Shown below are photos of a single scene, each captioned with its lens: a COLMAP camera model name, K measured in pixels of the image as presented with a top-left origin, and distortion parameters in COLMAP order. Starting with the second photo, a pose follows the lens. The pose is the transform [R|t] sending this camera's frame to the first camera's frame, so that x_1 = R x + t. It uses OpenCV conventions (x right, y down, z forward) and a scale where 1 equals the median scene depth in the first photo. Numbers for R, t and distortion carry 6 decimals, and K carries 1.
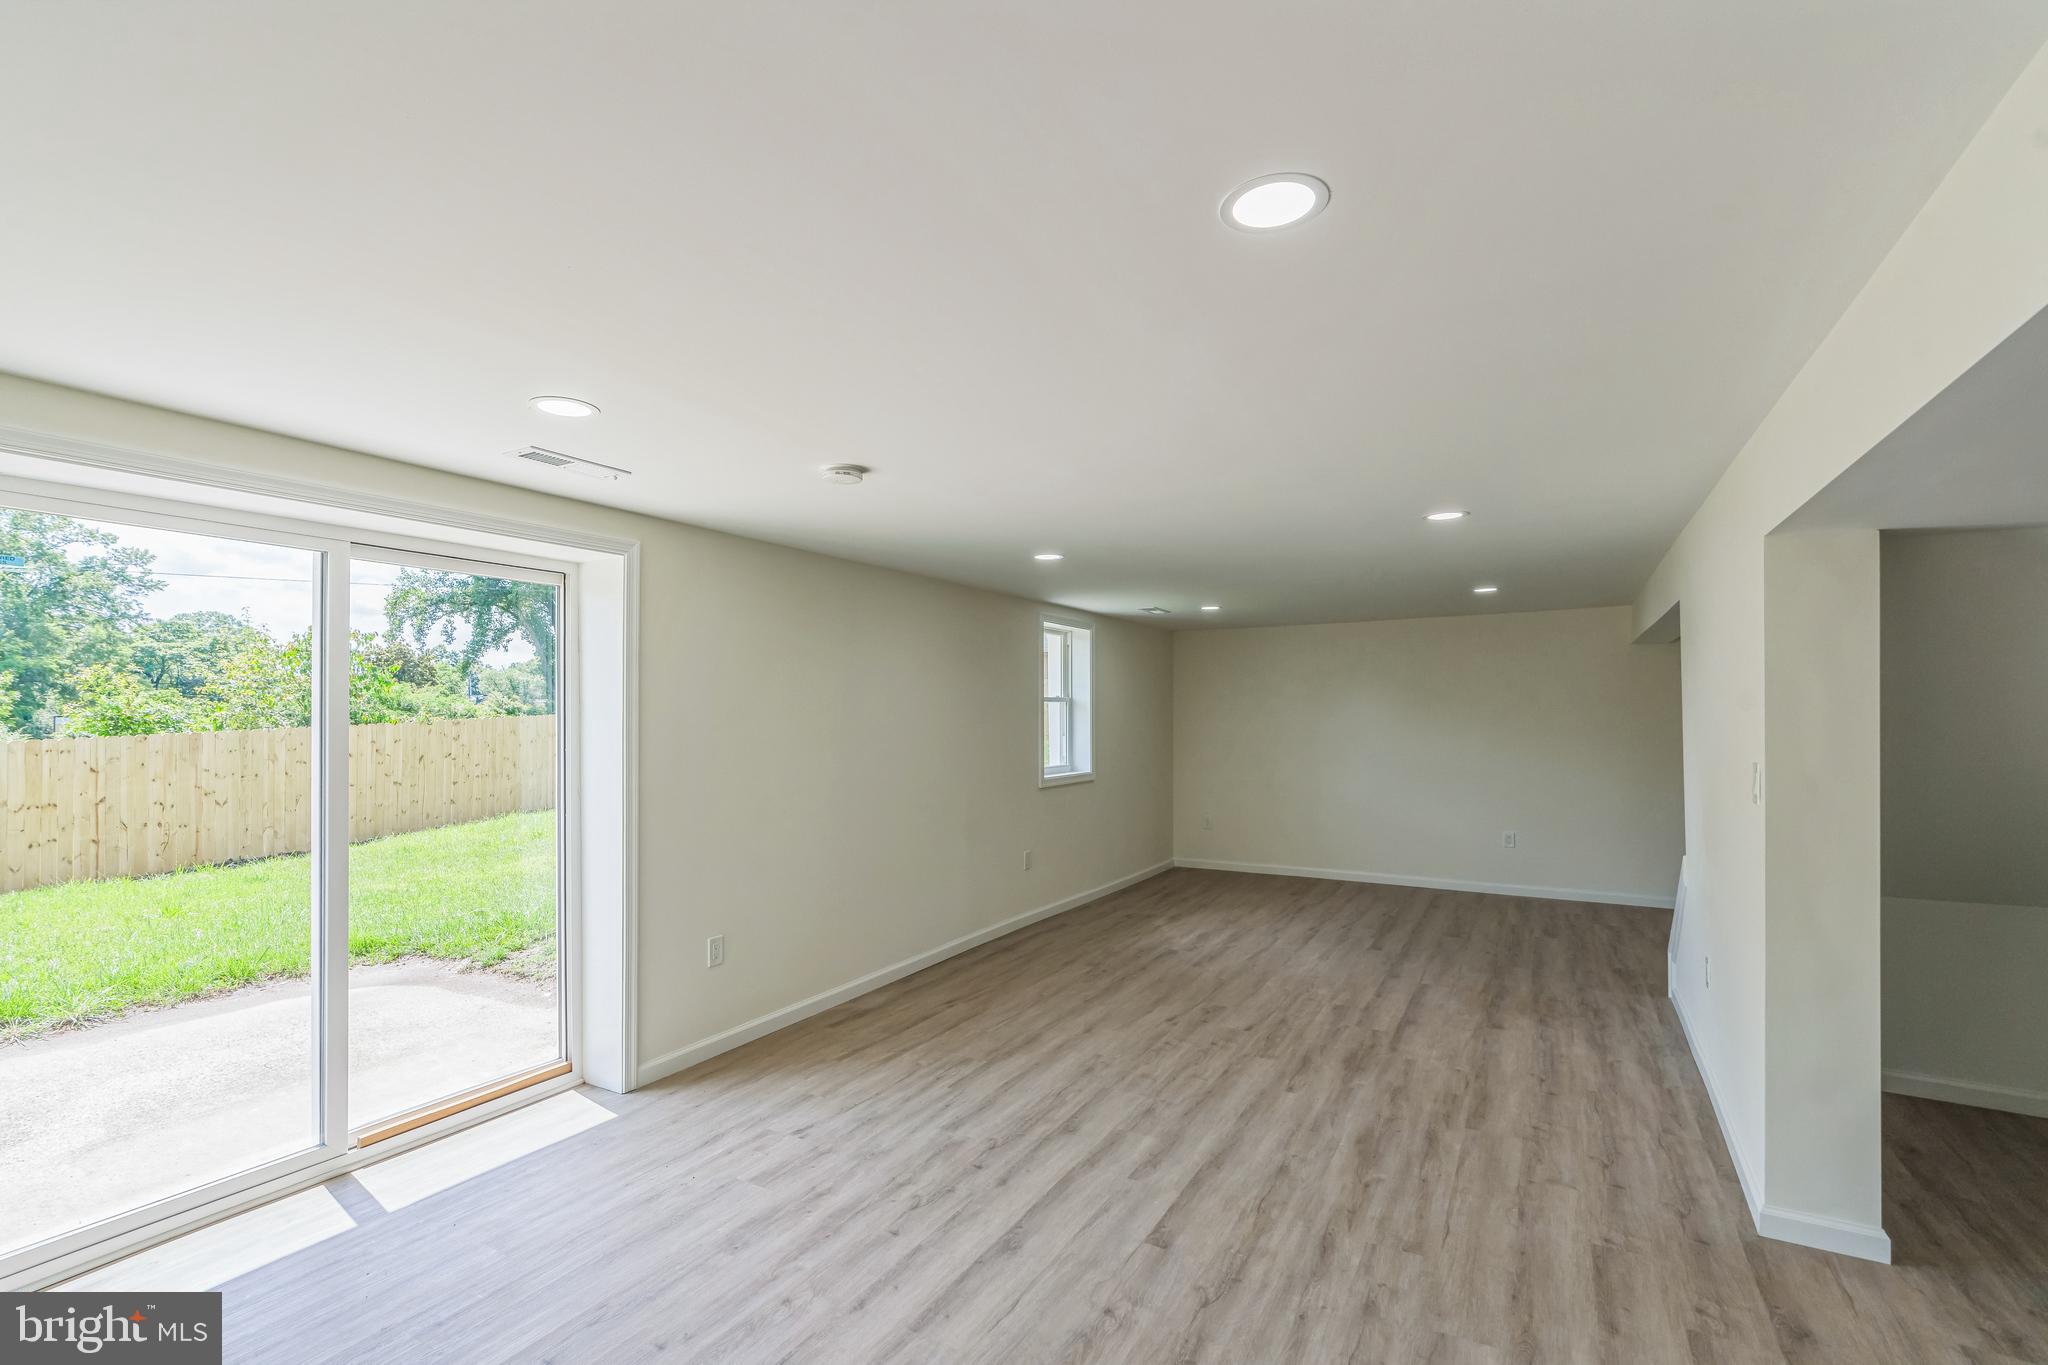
lens RADIAL K [[917.8, 0, 1023.1], [0, 917.8, 698.8], [0, 0, 1]] dist [-0.001304, -0.000088]
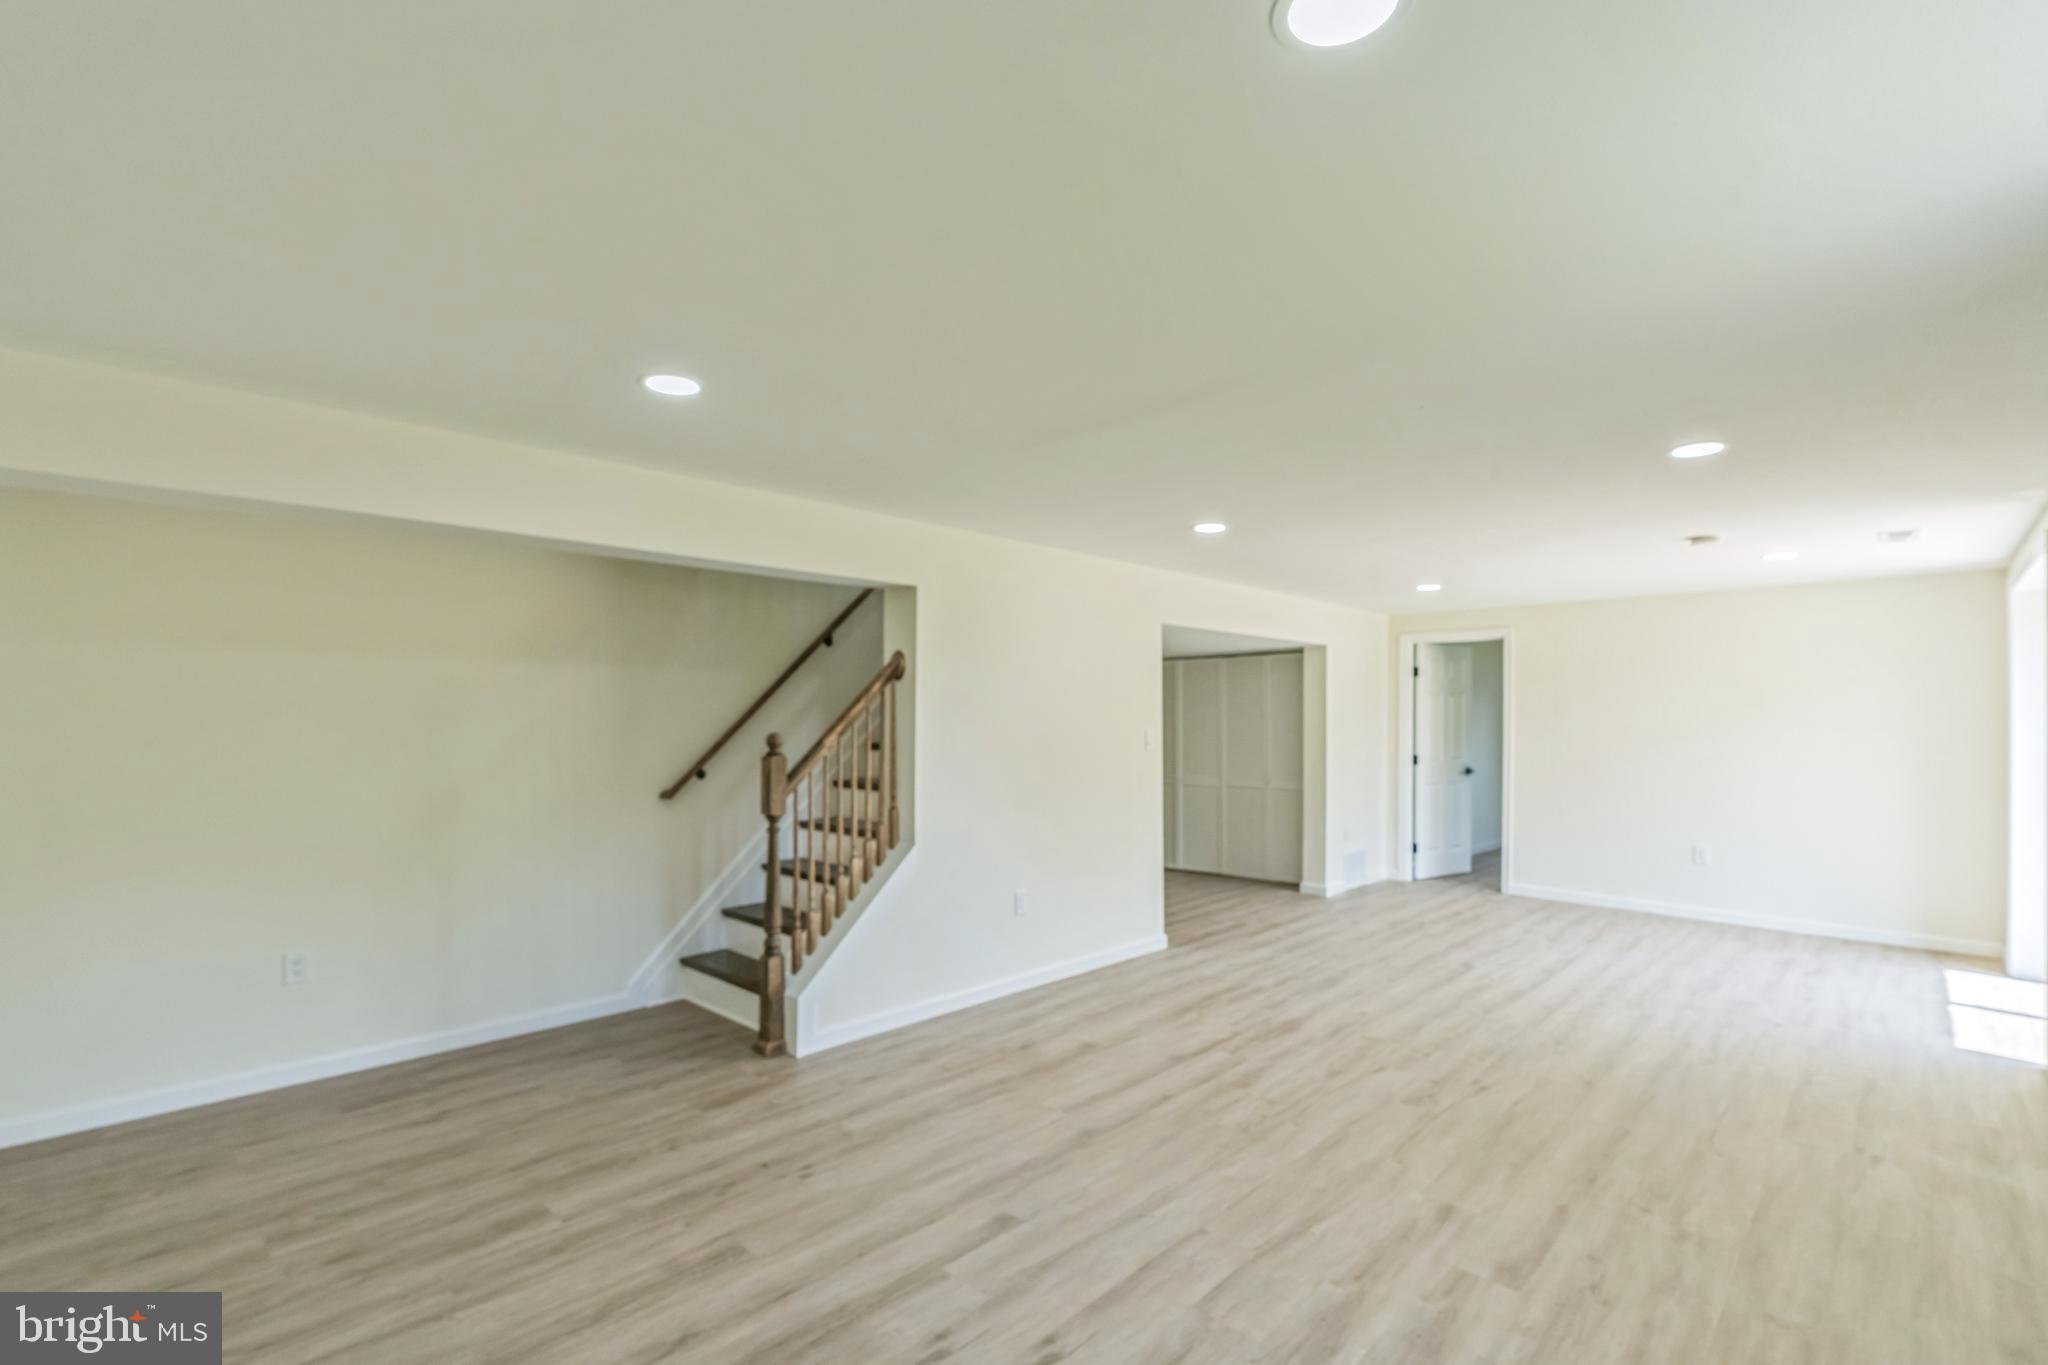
lens RADIAL K [[917.8, 0, 1025.3], [0, 917.8, 697.8], [0, 0, 1]] dist [-0.001304, -0.000088]
pose [[-0.969319, 0.002212, 0.245796, 0.377601], [-0.007305, 0.999259, -0.037801, 0.052717], [-0.245698, -0.038437, -0.968584, 2.036485]]
